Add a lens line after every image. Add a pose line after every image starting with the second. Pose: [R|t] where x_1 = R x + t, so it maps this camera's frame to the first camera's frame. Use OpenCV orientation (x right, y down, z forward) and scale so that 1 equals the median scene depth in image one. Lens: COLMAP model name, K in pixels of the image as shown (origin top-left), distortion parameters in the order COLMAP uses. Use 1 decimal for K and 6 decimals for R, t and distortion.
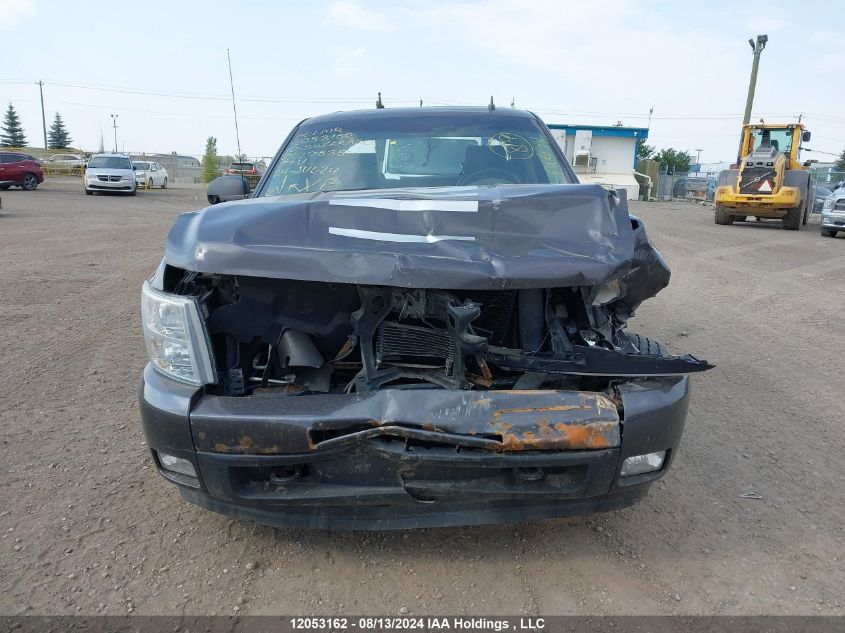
lens RADIAL K [[649.2, 0, 422.5], [0, 649.2, 316.5], [0, 0, 1]] dist [-0.004442, -0.004930]
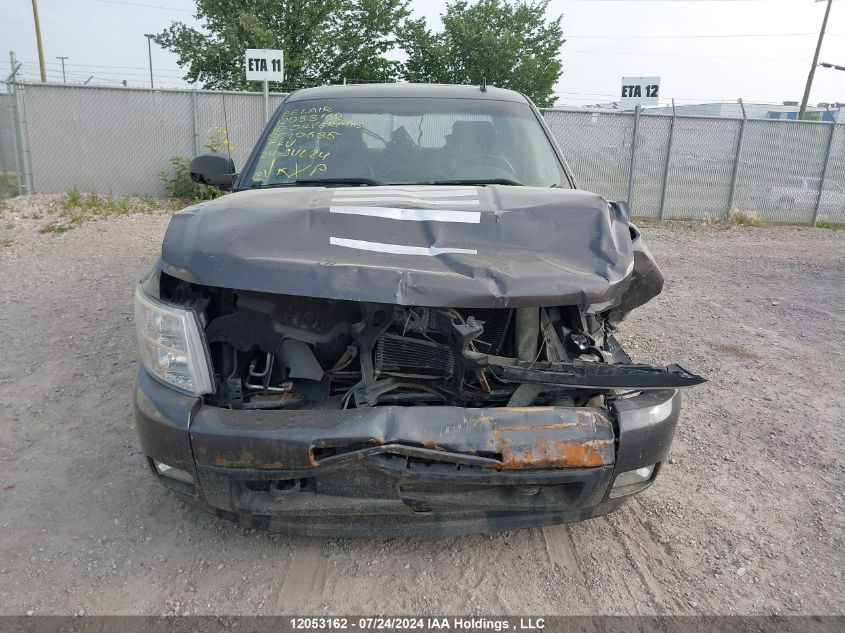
lens RADIAL K [[649.2, 0, 422.5], [0, 649.2, 316.5], [0, 0, 1]] dist [-0.004442, -0.004930]
pose [[0.998703, 0.021362, 0.046223, -0.048349], [-0.024519, 0.997325, 0.068854, -0.090021], [-0.044628, -0.069898, 0.996555, 0.005423]]
